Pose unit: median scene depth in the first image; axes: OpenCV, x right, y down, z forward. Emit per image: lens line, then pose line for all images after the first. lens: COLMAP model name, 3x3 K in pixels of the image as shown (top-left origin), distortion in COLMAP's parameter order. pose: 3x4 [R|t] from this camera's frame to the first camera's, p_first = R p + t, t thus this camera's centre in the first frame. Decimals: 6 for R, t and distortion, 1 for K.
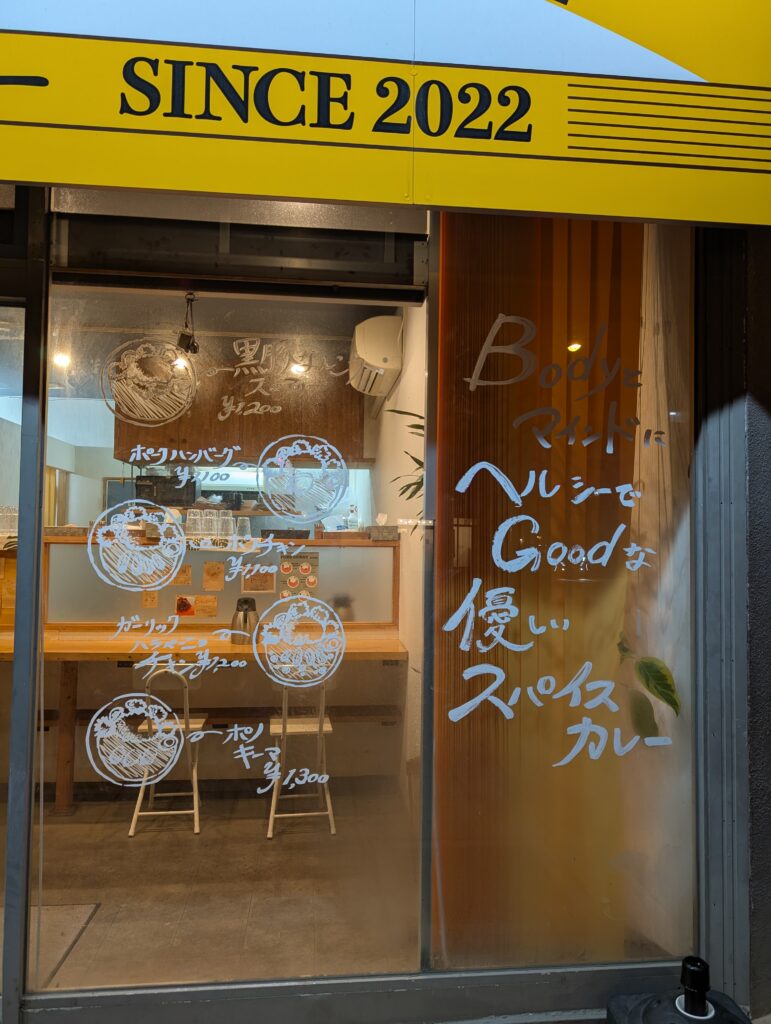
lens RADIAL K [[744.2, 0, 388.3], [0, 744.2, 503.7], [0, 0, 1]] dist [0.026397, -0.006343]
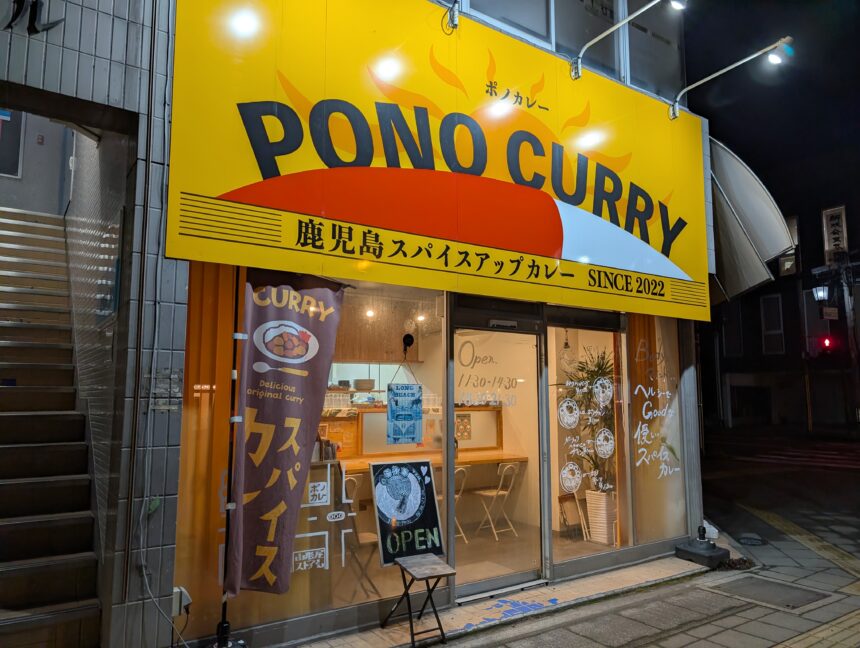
lens RADIAL K [[625.0, 0, 430.0], [0, 625.0, 324.0], [0, 0, 1]] dist [0.026397, -0.006343]
pose [[0.874988, 0.043610, 0.482177, -2.130709], [-0.011430, 0.997518, -0.069478, -0.129214], [-0.484010, 0.055281, 0.873314, -1.014717]]
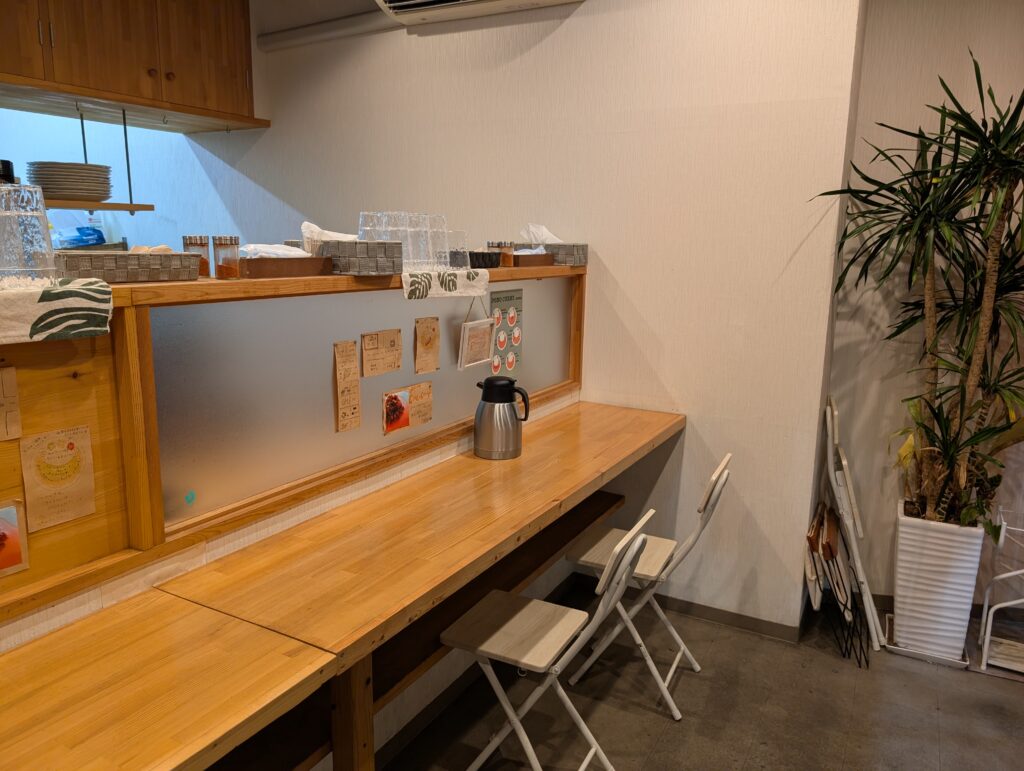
lens RADIAL K [[744.2, 0, 512.0], [0, 744.2, 385.5], [0, 0, 1]] dist [0.026397, -0.006343]
pose [[0.576074, -0.157242, 0.802131, -1.228643], [-0.050521, 0.972597, 0.226942, 0.006290], [-0.815835, -0.171260, 0.552343, 1.307678]]
